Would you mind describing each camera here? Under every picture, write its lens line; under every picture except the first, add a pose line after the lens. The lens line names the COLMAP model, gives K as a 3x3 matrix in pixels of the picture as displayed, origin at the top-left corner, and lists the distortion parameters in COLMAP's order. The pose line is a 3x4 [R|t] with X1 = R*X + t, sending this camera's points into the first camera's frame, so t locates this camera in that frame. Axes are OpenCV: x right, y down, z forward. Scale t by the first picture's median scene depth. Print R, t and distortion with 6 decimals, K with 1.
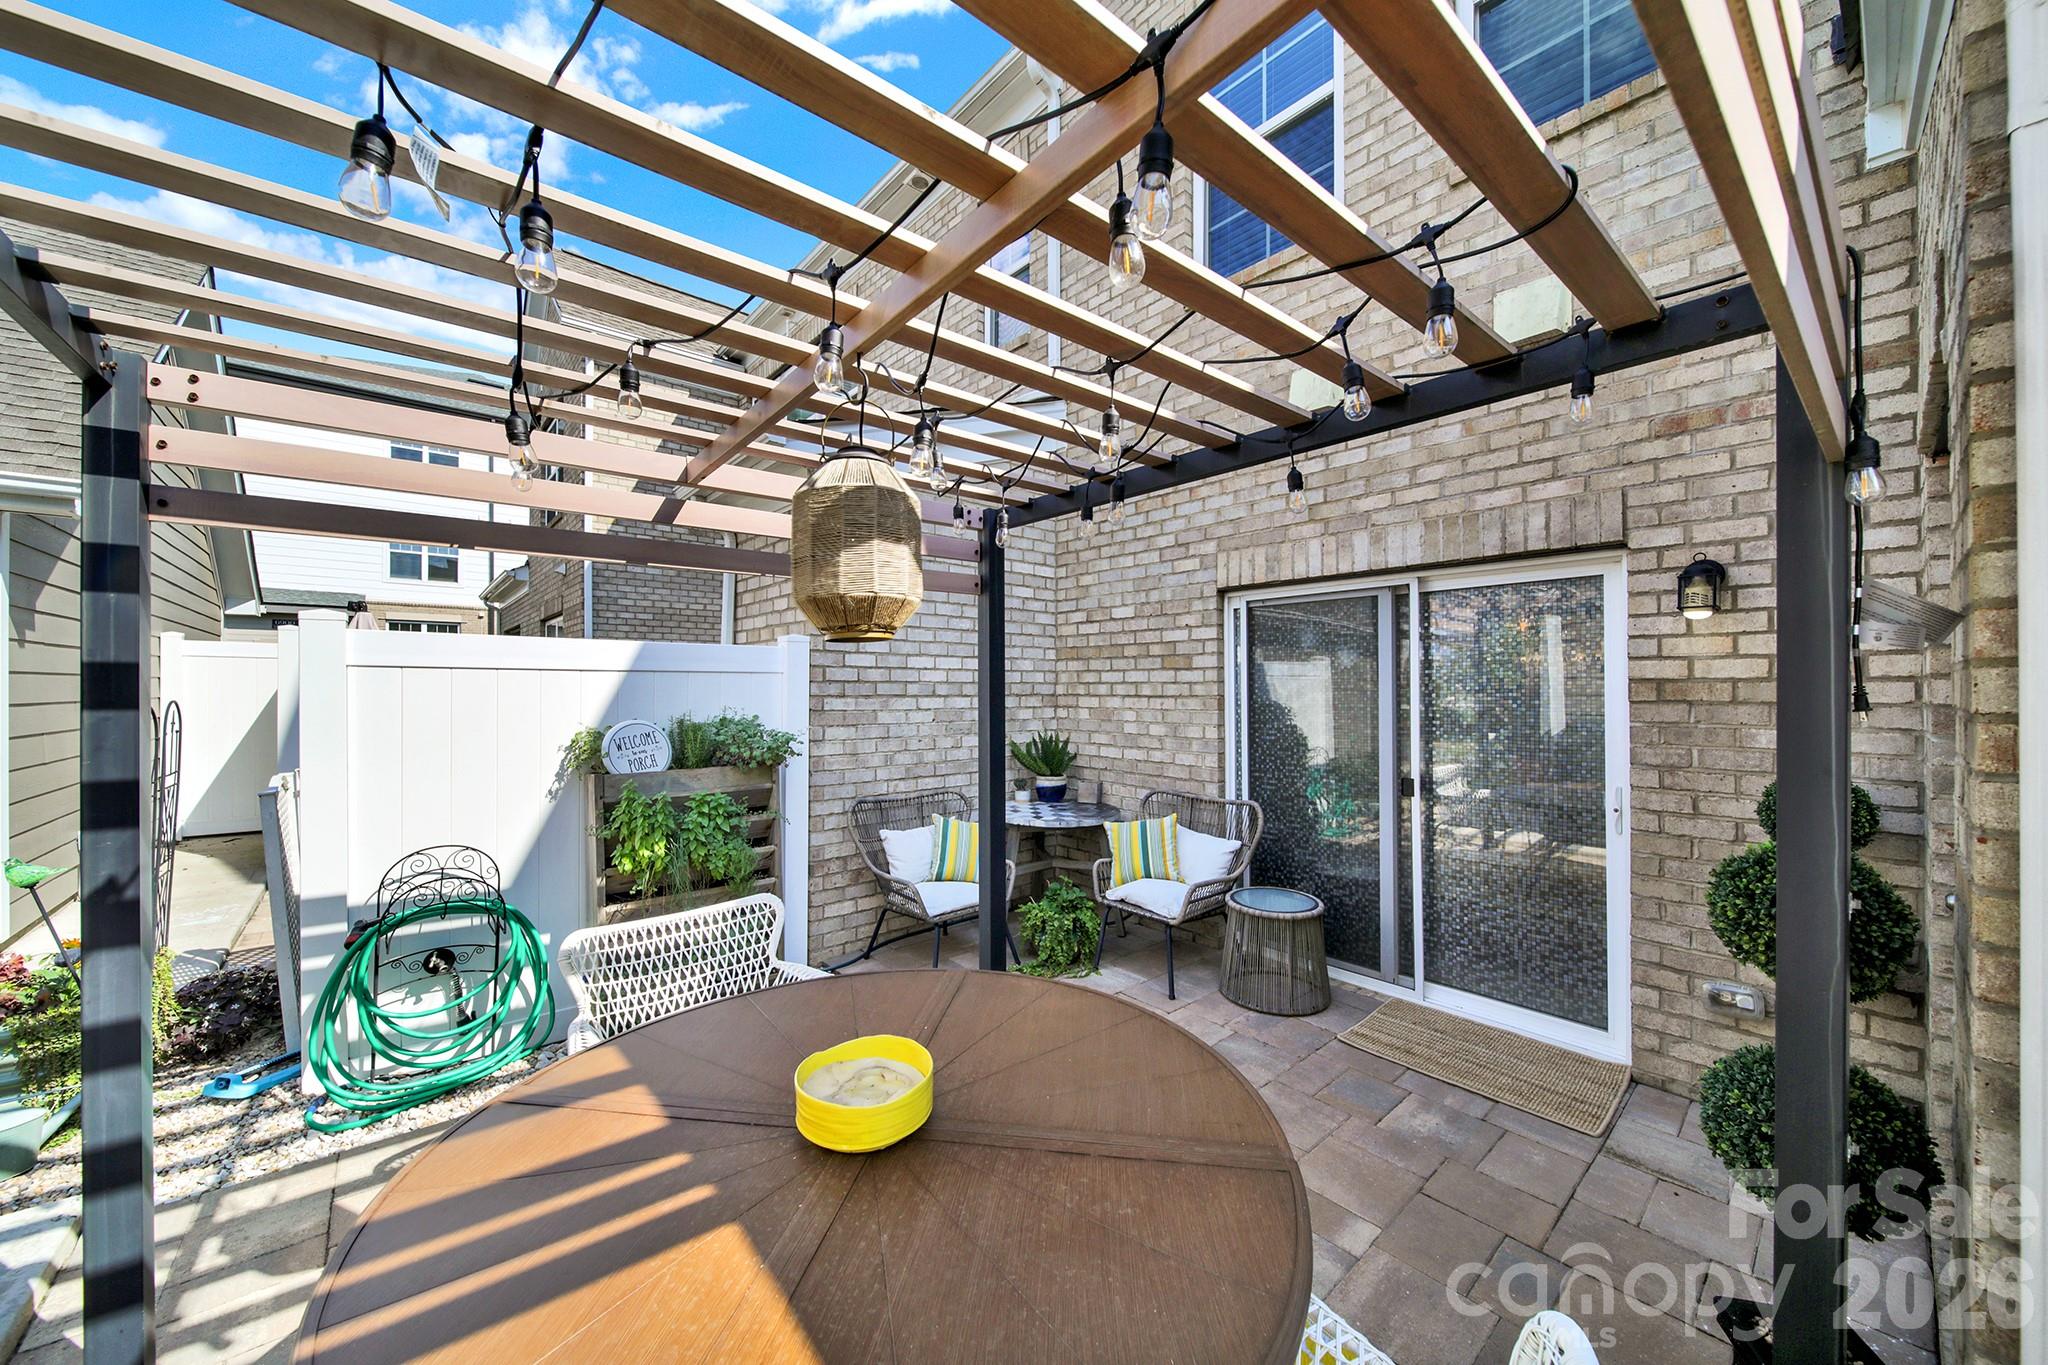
lens RADIAL K [[728.6, 0, 1009.7], [0, 728.6, 685.8], [0, 0, 1]] dist [-0.006524, -0.000469]
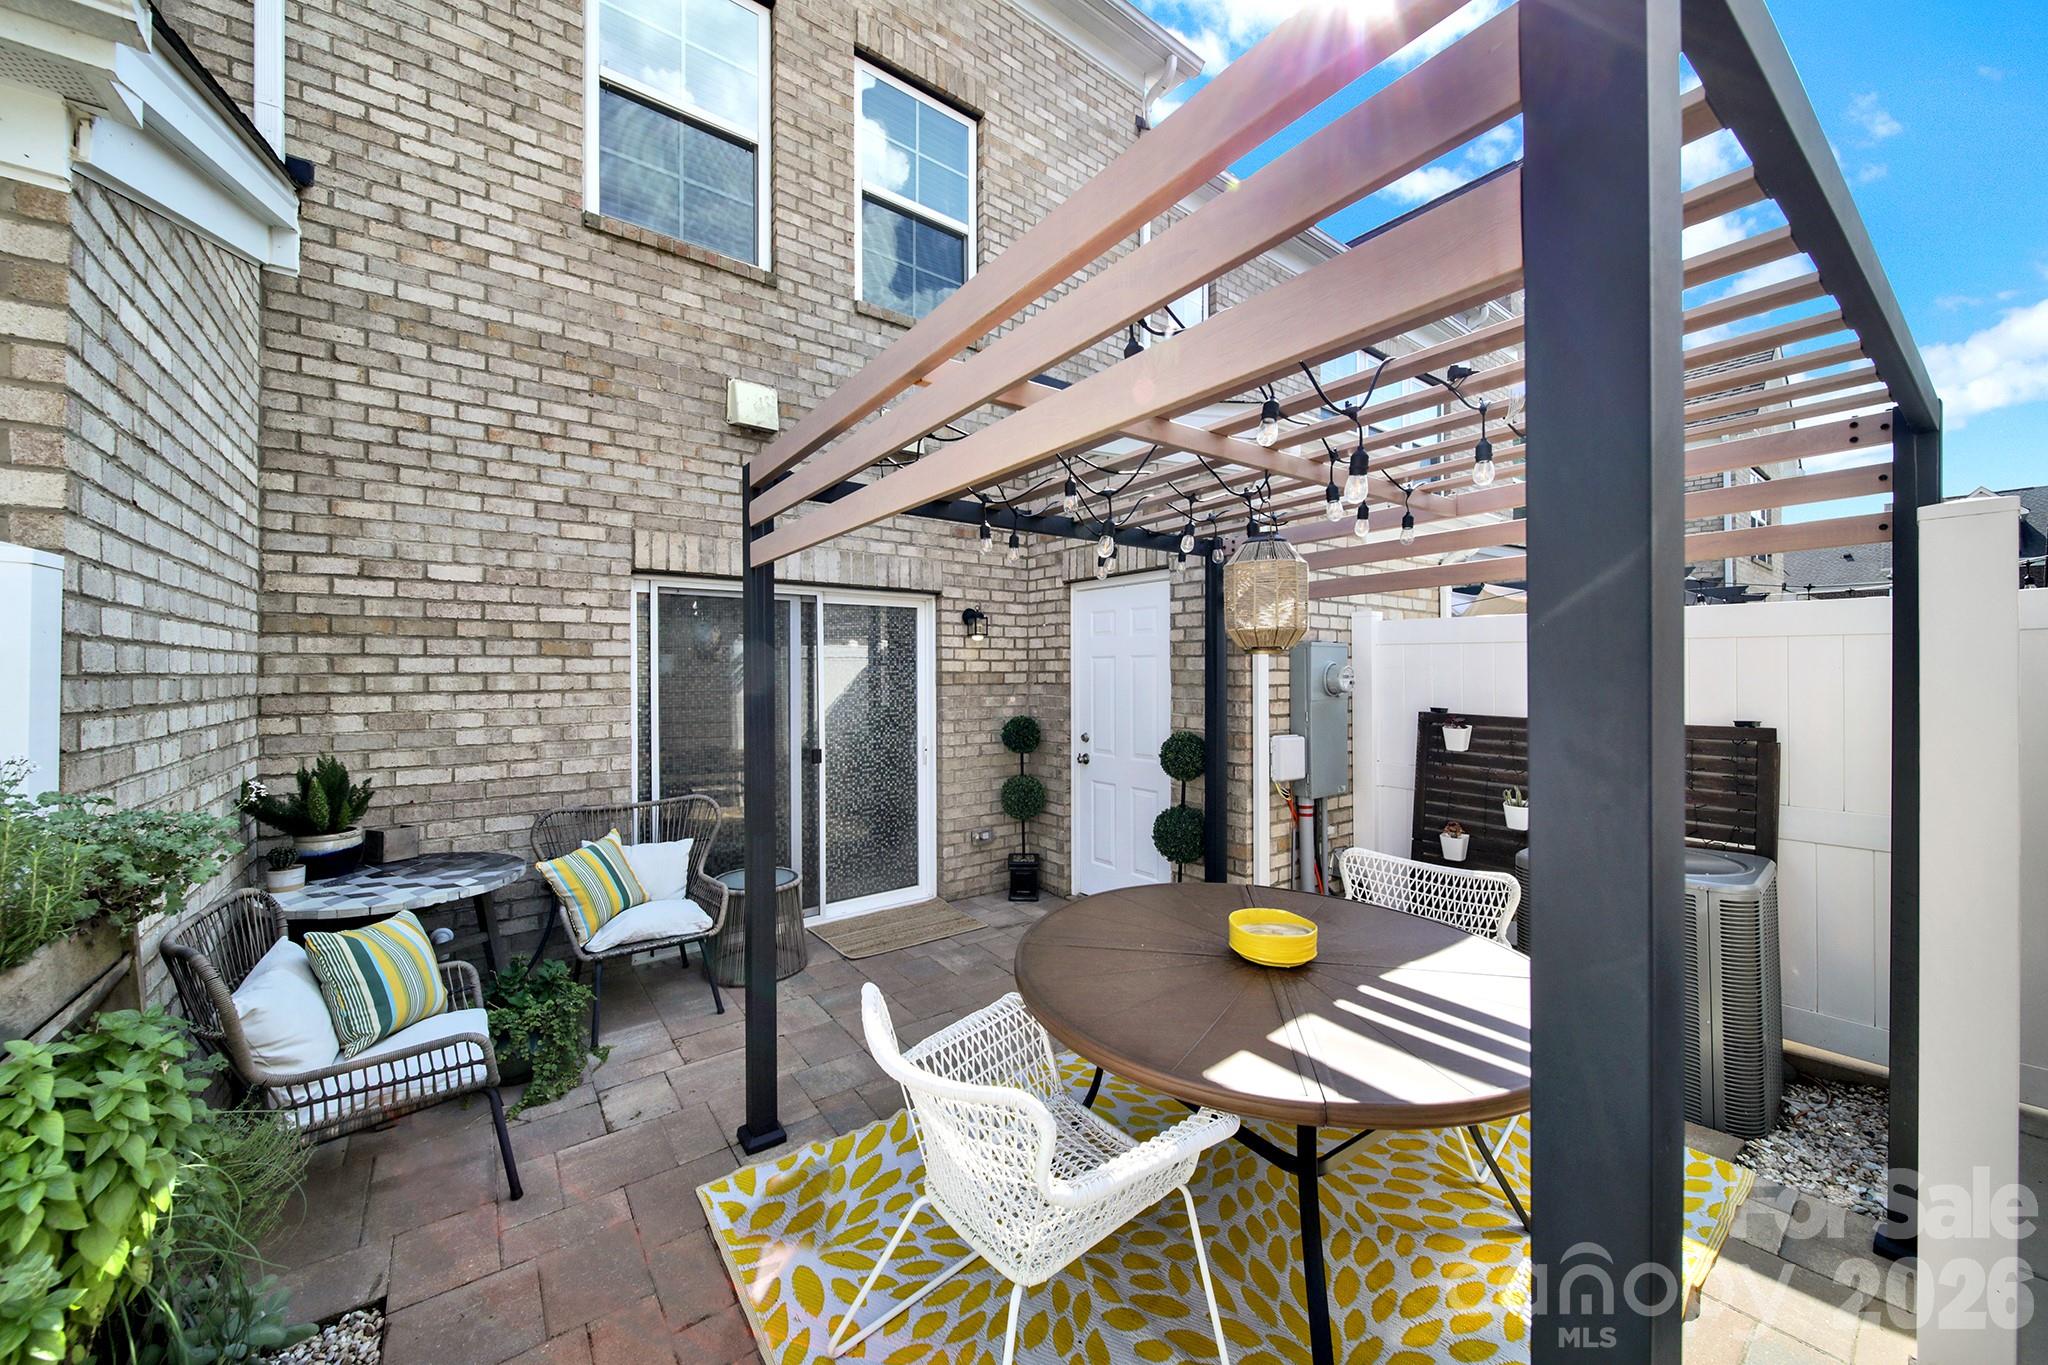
lens RADIAL K [[728.6, 0, 1028.4], [0, 728.6, 678.5], [0, 0, 1]] dist [-0.006524, -0.000469]
pose [[0.046478, -0.000402, 0.998919, -0.571825], [0.009030, 0.999959, -0.000018, 0.005898], [-0.998878, 0.009021, 0.046480, 0.466445]]
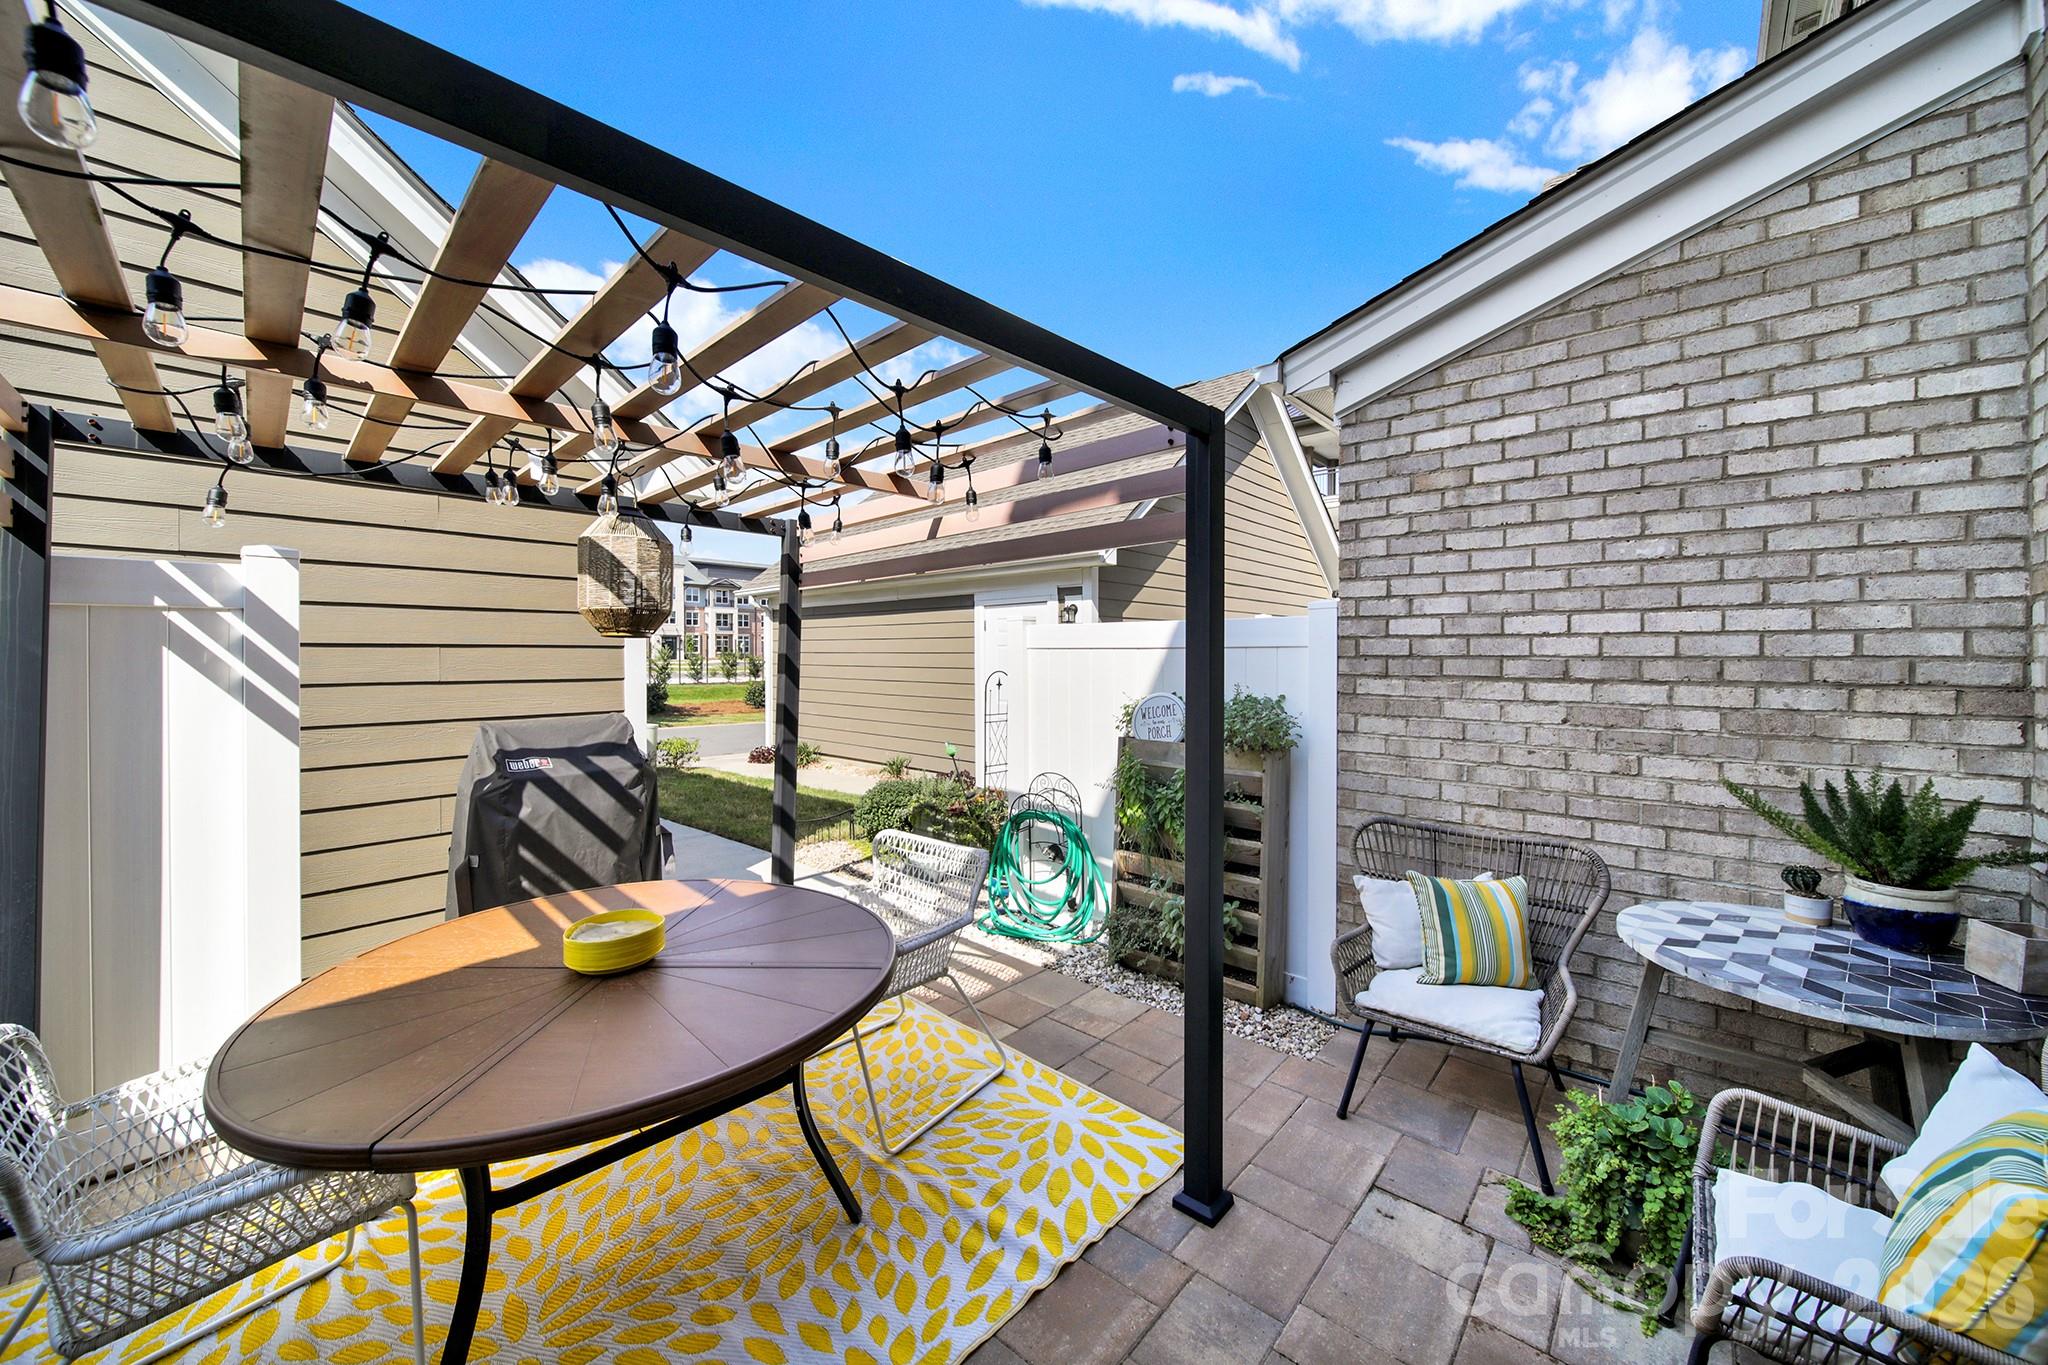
lens RADIAL K [[728.6, 0, 1051.5], [0, 728.6, 654.4], [0, 0, 1]] dist [-0.006524, -0.000469]
pose [[0.149646, -0.011799, -0.988669, 0.442909], [-0.003207, 0.999918, -0.012419, 0.001851], [0.988735, 0.005029, 0.149595, 0.530700]]
